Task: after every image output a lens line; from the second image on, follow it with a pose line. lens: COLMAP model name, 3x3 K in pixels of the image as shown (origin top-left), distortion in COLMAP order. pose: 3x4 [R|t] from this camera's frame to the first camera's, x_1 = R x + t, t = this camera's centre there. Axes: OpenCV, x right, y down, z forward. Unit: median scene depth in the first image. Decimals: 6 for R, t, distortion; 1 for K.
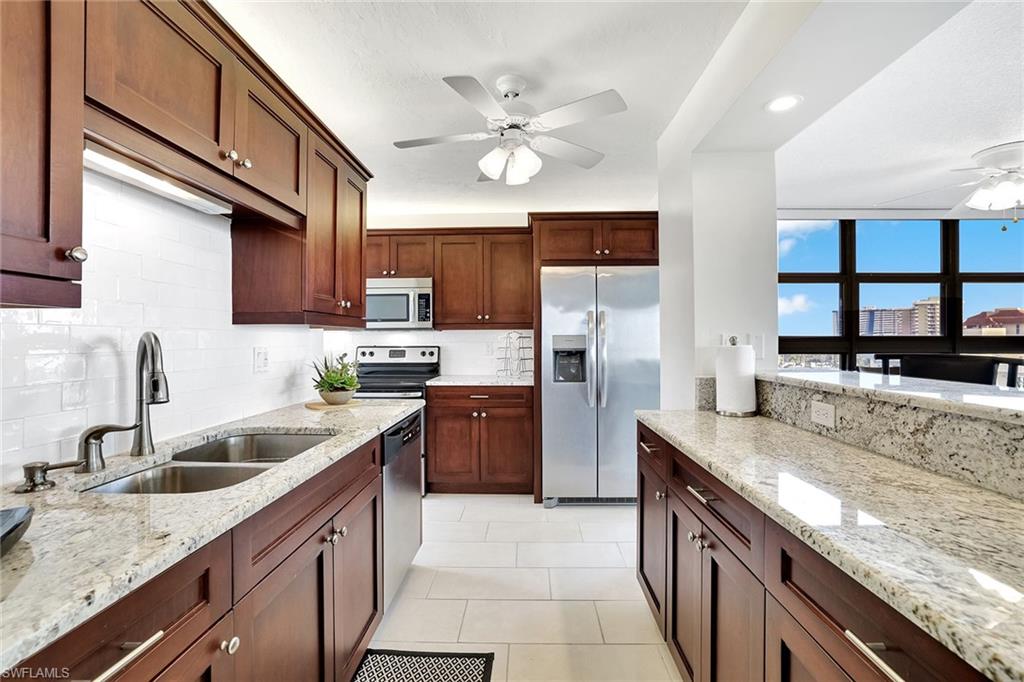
lens RADIAL K [[454.5, 0, 510.7], [0, 454.5, 335.7], [0, 0, 1]] dist [-0.043577, 0.017055]
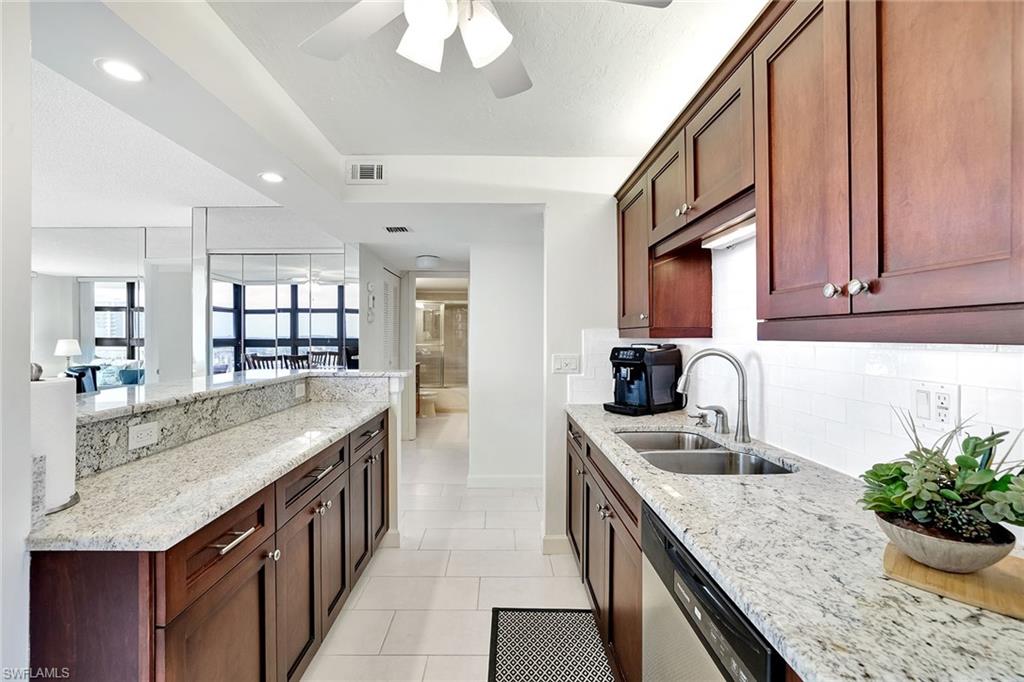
lens RADIAL K [[454.5, 0, 510.7], [0, 454.5, 335.7], [0, 0, 1]] dist [-0.043577, 0.017055]
pose [[-0.998010, -0.001139, -0.063048, -0.040428], [-0.000637, 0.999968, -0.007988, -0.034079], [0.063055, -0.007932, -0.997979, 1.922344]]
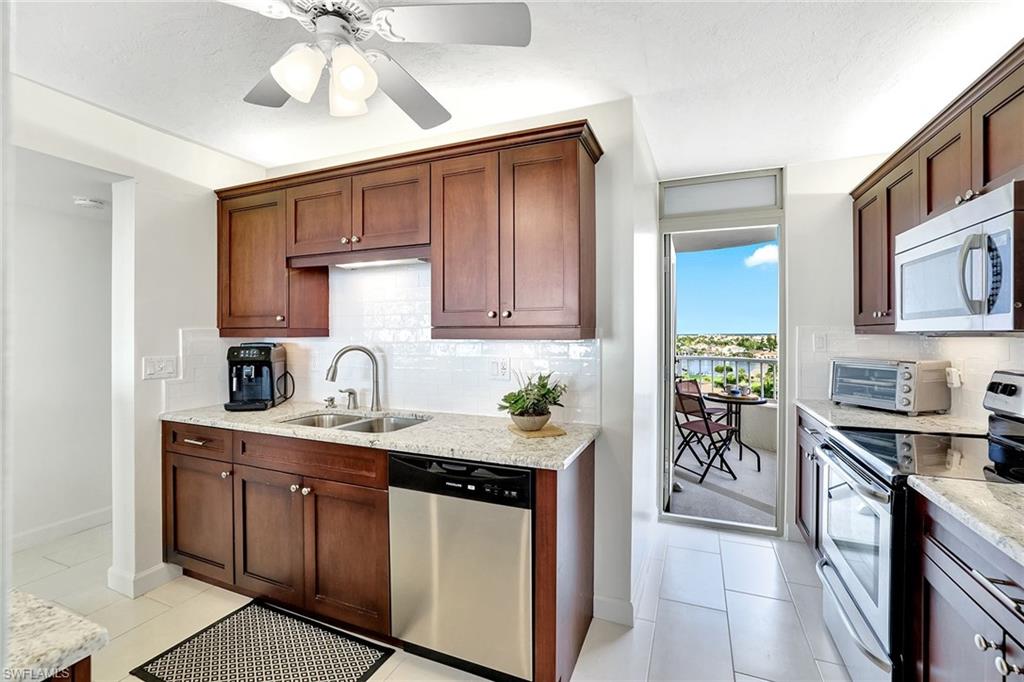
lens RADIAL K [[454.5, 0, 510.7], [0, 454.5, 335.7], [0, 0, 1]] dist [-0.043577, 0.017055]
pose [[-0.359159, 0.004843, -0.933264, 0.627978], [0.006250, 0.999977, 0.002784, -0.044704], [0.933255, -0.004833, -0.359181, 1.852275]]
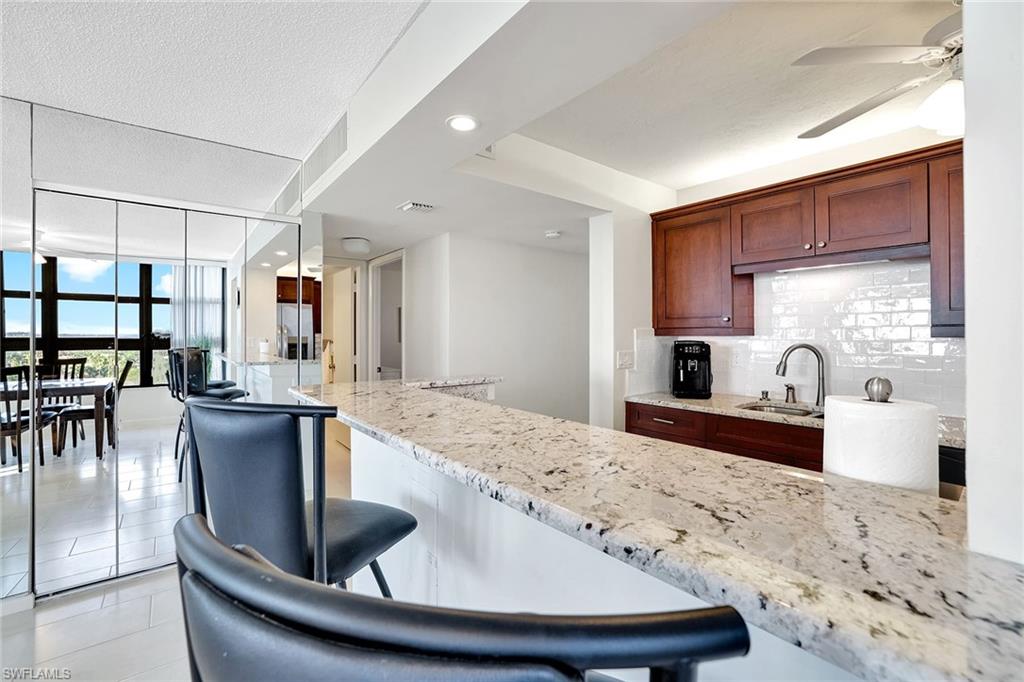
lens RADIAL K [[454.5, 0, 510.7], [0, 454.5, 335.7], [0, 0, 1]] dist [-0.043577, 0.017055]
pose [[-0.776341, 0.004738, -0.630295, 1.250742], [0.006306, 0.999980, -0.000250, -0.045002], [0.630281, -0.004169, -0.776356, 1.393761]]
